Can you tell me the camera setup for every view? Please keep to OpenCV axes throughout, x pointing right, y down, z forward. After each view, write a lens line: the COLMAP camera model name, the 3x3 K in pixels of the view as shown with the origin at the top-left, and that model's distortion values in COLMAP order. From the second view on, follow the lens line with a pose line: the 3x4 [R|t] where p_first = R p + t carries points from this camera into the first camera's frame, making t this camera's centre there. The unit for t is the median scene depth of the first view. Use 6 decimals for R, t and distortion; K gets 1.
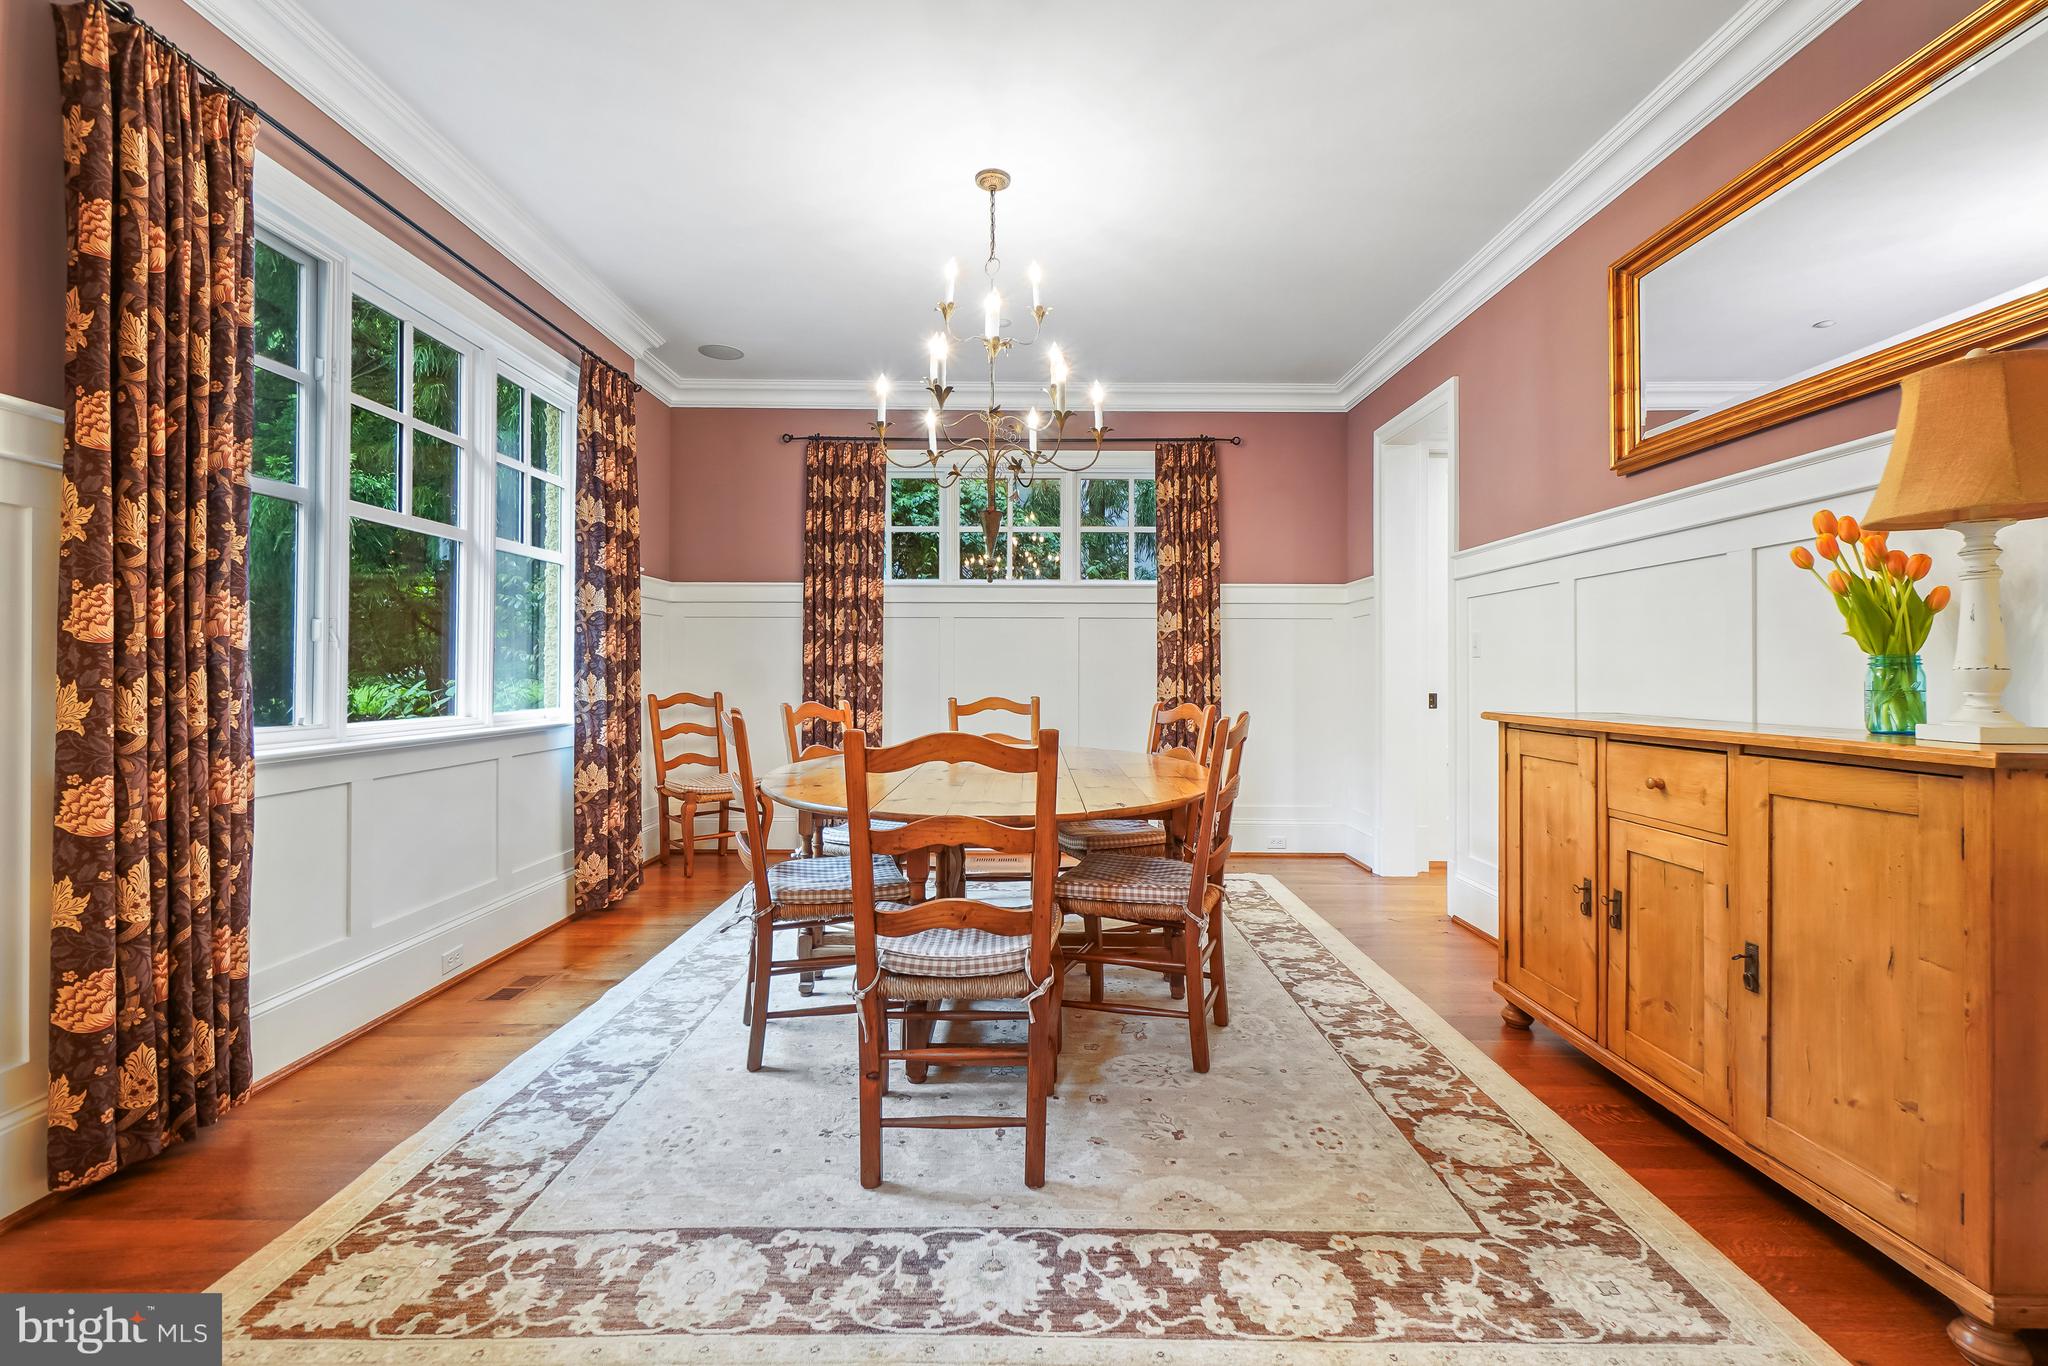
lens RADIAL K [[912.8, 0, 1033.5], [0, 912.8, 663.7], [0, 0, 1]] dist [0.008167, -0.001128]
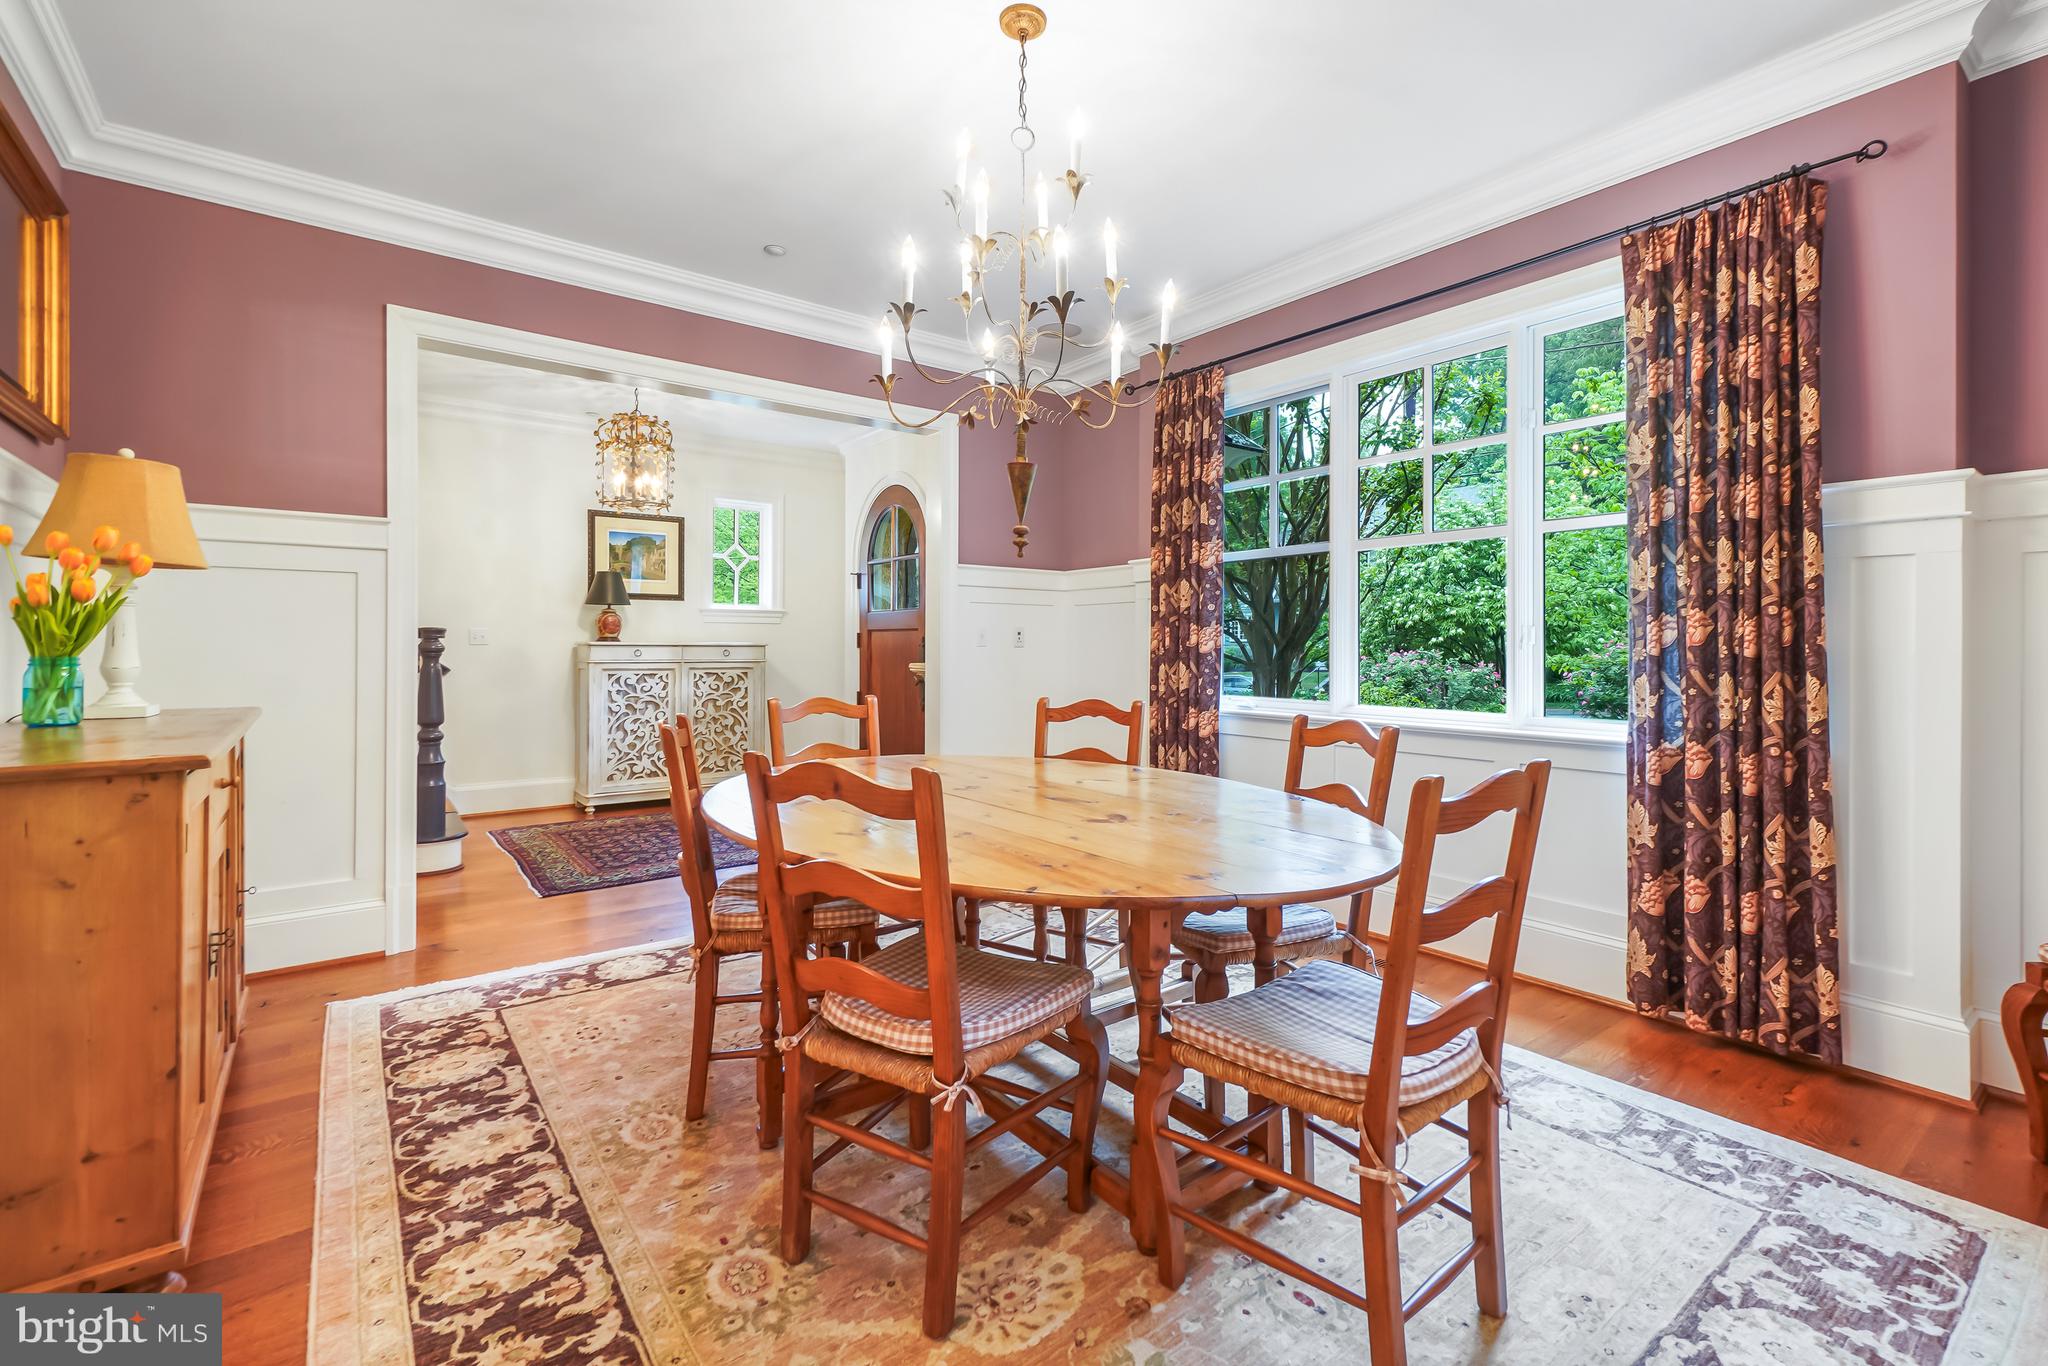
lens RADIAL K [[912.8, 0, 1041.4], [0, 912.8, 663.0], [0, 0, 1]] dist [0.008167, -0.001128]
pose [[-0.796336, 0.012254, -0.604731, 0.618148], [0.009491, 0.999925, 0.007764, 0.004530], [0.604780, 0.000443, -0.796392, 2.532631]]
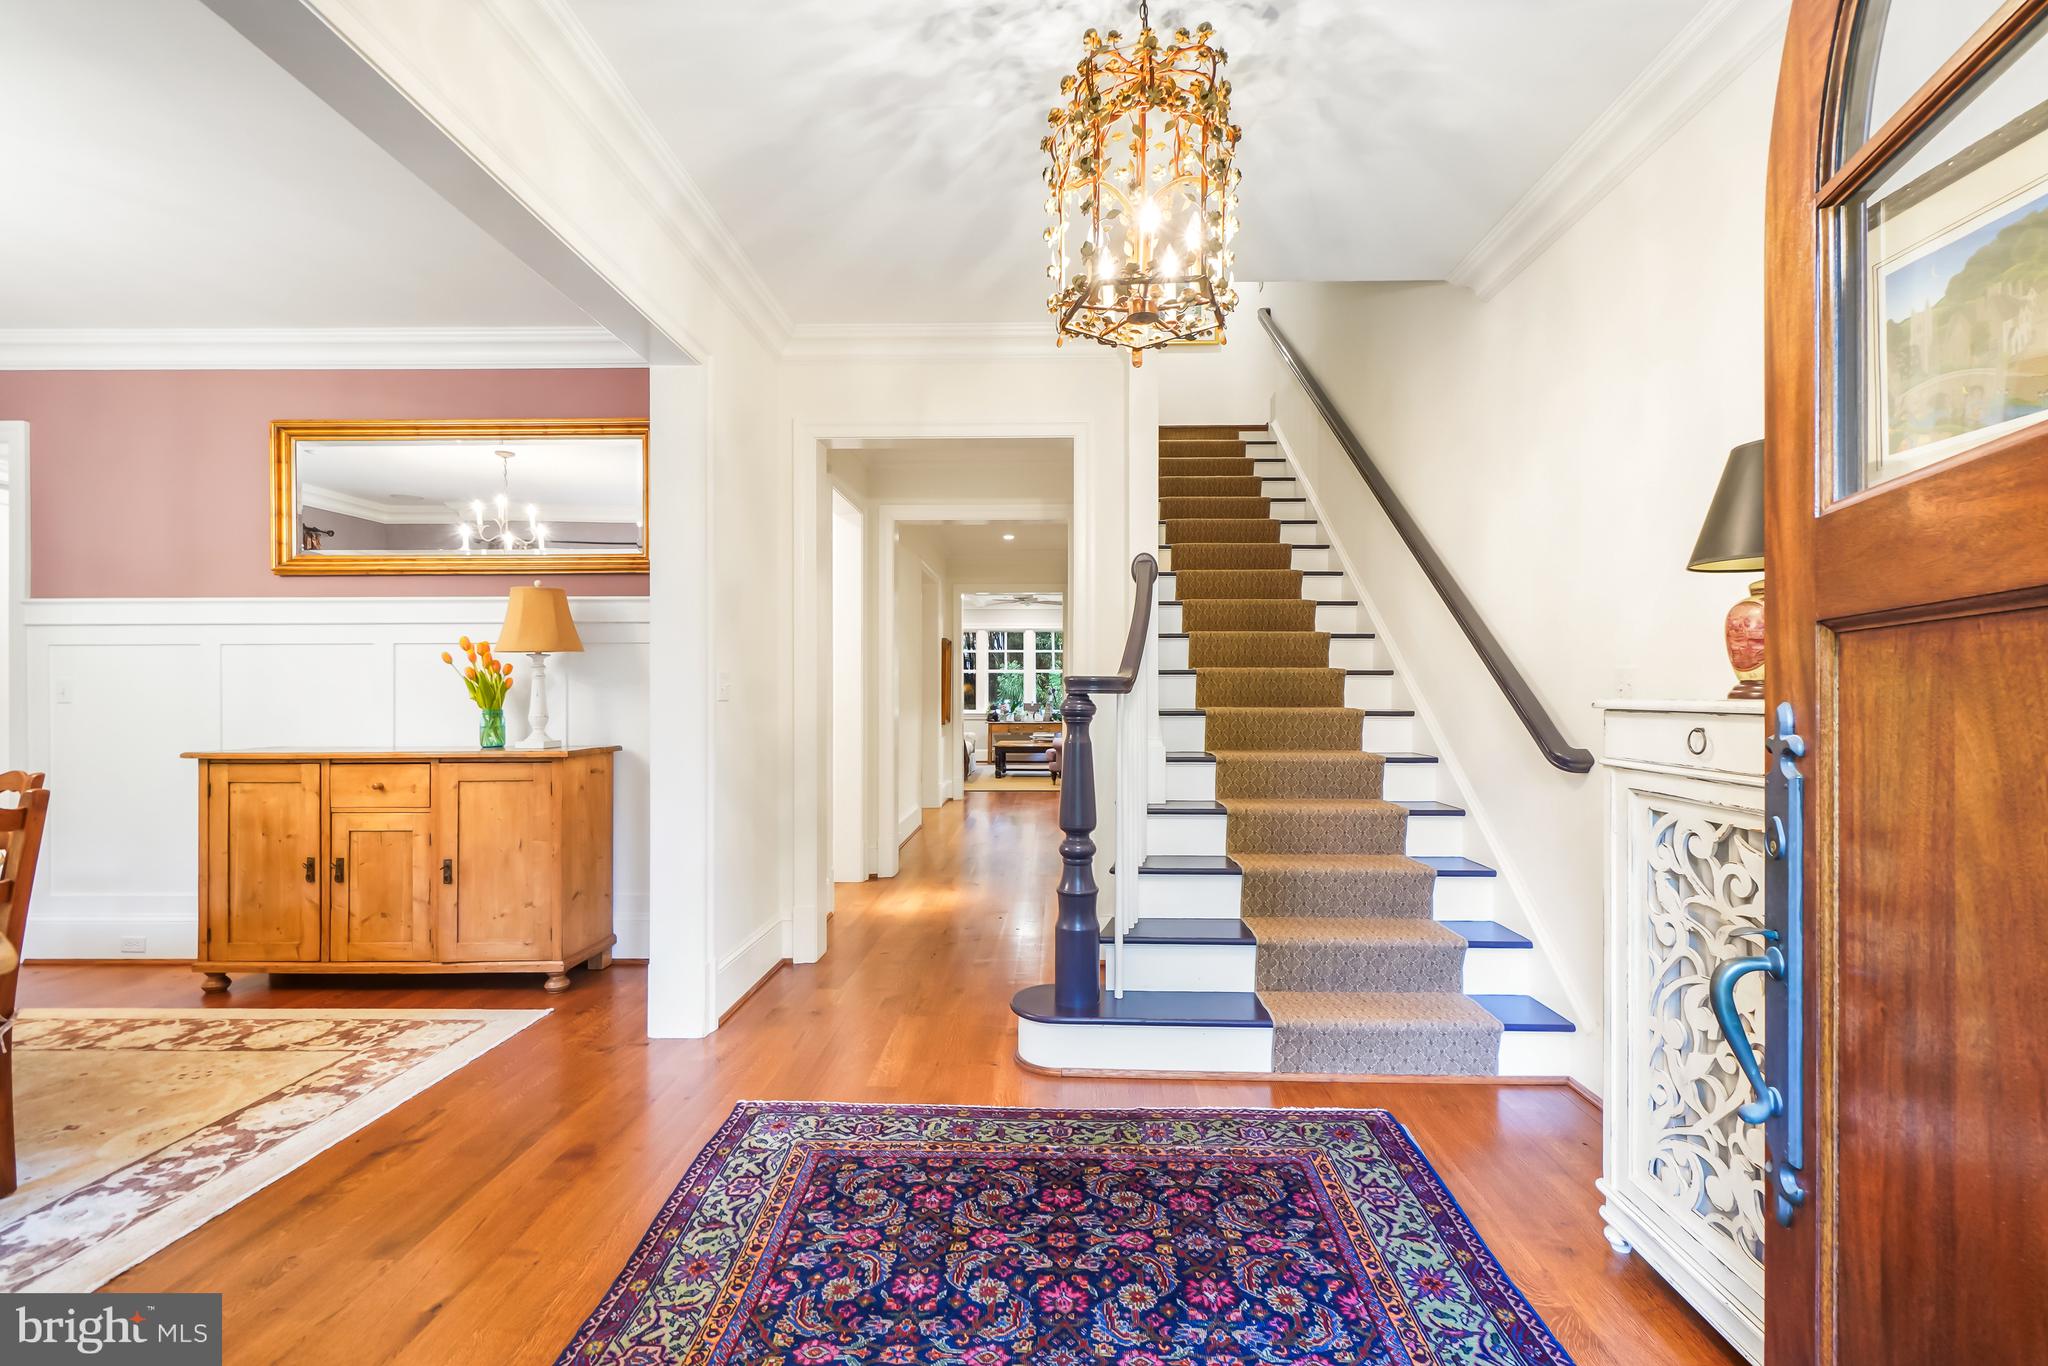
lens RADIAL K [[912.8, 0, 1044.2], [0, 912.8, 687.9], [0, 0, 1]] dist [0.008167, -0.001128]
pose [[0.031279, 0.000318, 0.999511, -1.058645], [-0.008482, 0.999964, -0.000052, -0.066184], [-0.999475, -0.008476, 0.031280, -0.305081]]
